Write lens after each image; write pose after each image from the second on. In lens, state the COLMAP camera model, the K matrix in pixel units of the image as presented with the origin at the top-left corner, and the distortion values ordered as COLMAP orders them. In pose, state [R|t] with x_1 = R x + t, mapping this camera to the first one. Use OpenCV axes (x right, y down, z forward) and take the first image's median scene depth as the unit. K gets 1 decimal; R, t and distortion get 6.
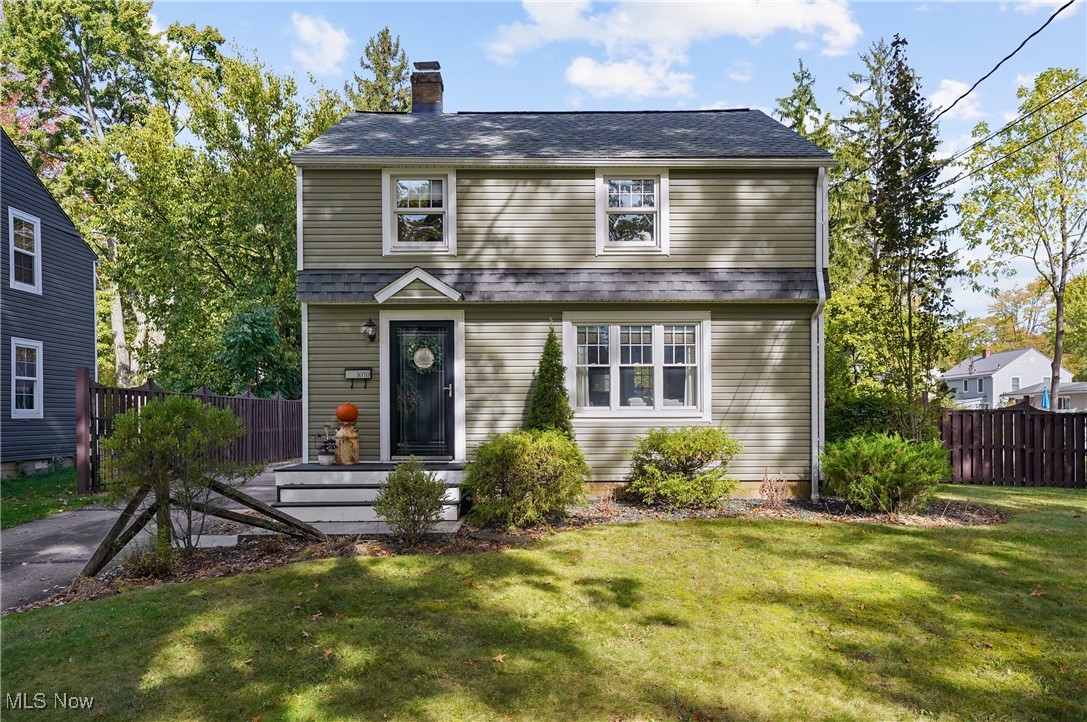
lens RADIAL K [[769.2, 0, 544.3], [0, 769.2, 425.4], [0, 0, 1]] dist [0.052705, 0.000068]
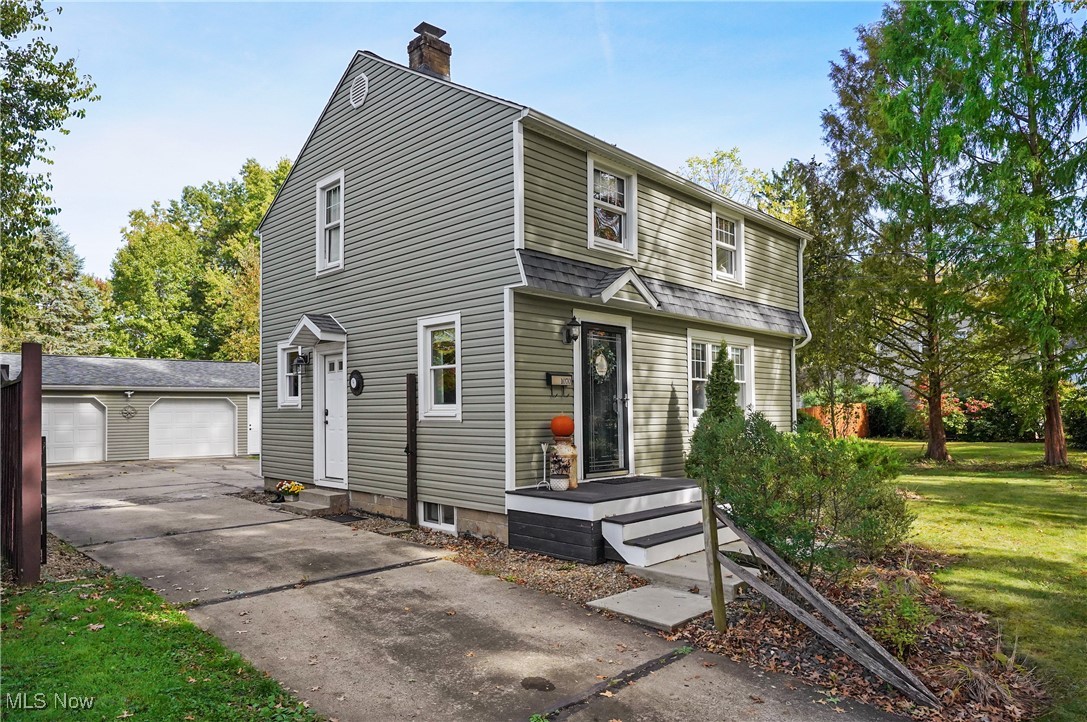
lens RADIAL K [[684.1, 0, 543.3], [0, 684.1, 402.1], [0, 0, 1]] dist [0.000058, 0.000003]
pose [[0.706538, 0.011498, 0.707582, -0.791115], [0.004616, 0.999772, -0.020856, -0.026717], [-0.707660, 0.018002, 0.706323, 0.480813]]
